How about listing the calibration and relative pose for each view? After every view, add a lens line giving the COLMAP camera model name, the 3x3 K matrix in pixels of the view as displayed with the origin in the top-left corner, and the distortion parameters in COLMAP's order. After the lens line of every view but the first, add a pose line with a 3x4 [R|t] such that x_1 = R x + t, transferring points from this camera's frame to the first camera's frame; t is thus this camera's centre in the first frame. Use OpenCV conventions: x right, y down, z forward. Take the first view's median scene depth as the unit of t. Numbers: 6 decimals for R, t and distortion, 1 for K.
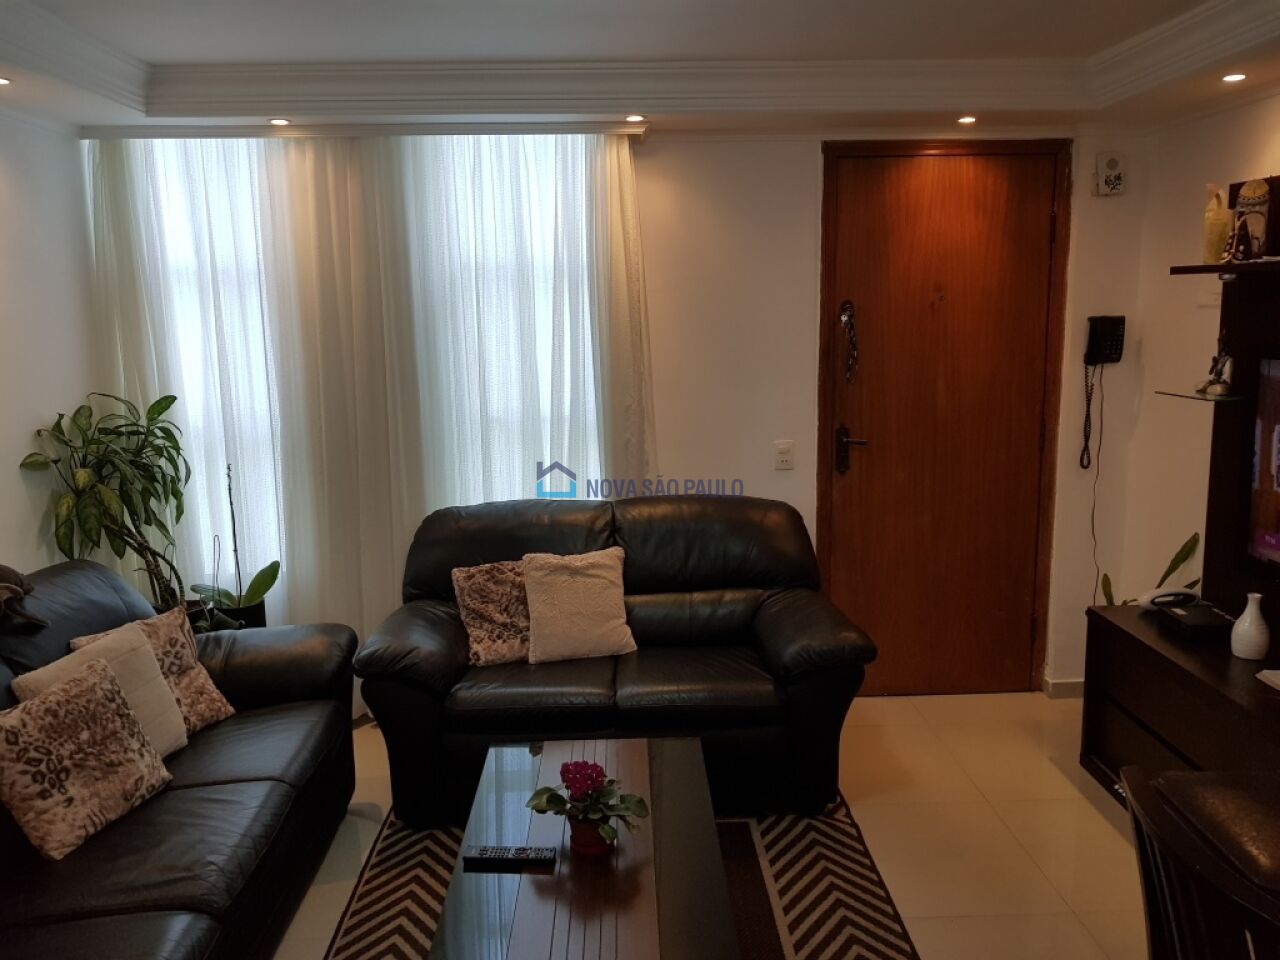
lens RADIAL K [[1017.4, 0, 658.8], [0, 1017.4, 469.7], [0, 0, 1]] dist [0.095908, -0.144879]
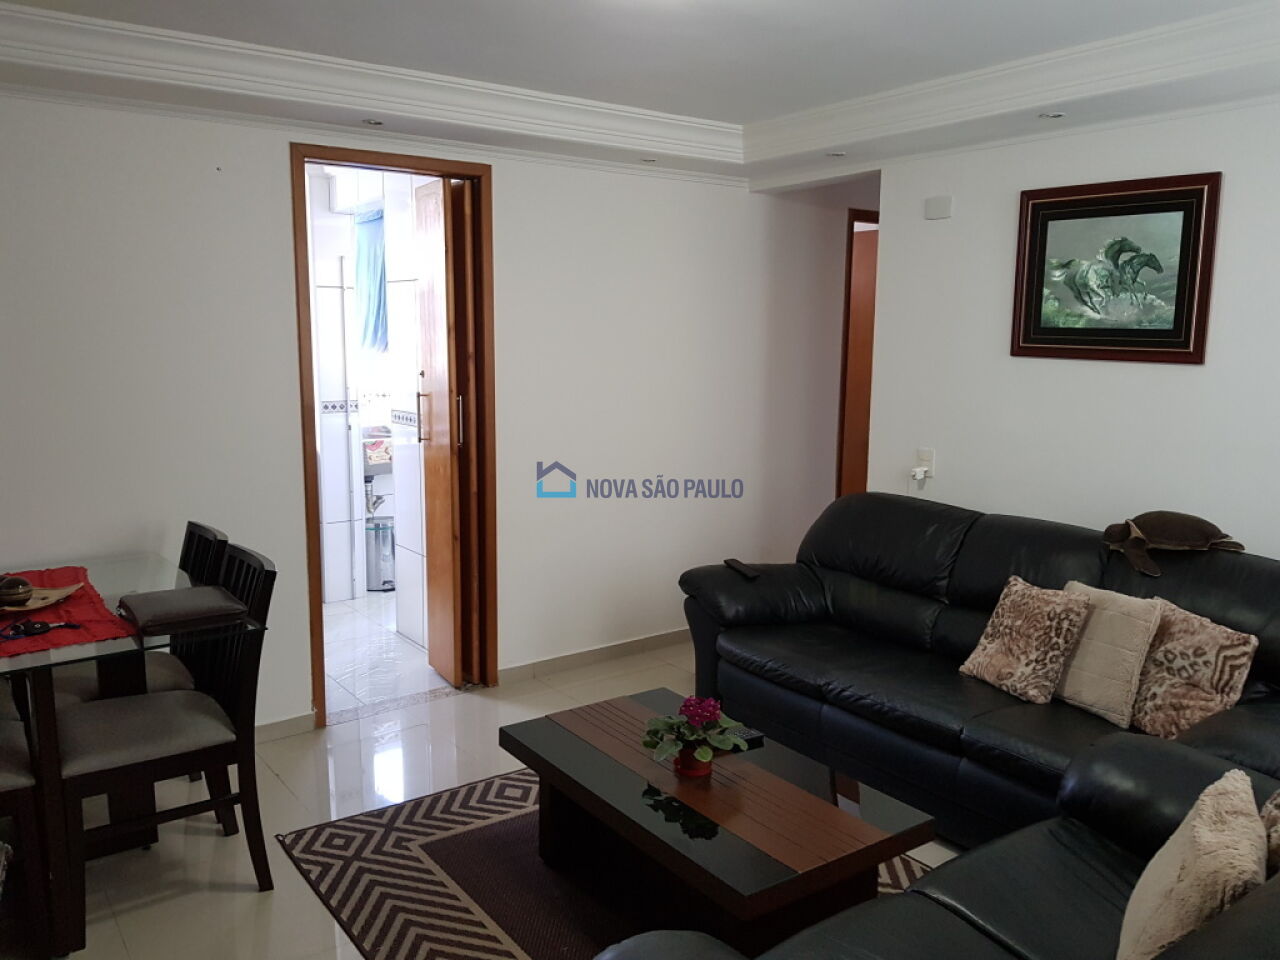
lens RADIAL K [[1047.1, 0, 661.0], [0, 1047.1, 485.3], [0, 0, 1]] dist [0.052632, -0.004049]
pose [[-0.828143, 0.089805, -0.553275, 0.449941], [-0.087177, 0.954434, 0.285406, -0.207765], [0.553695, 0.284590, -0.782579, 1.413517]]
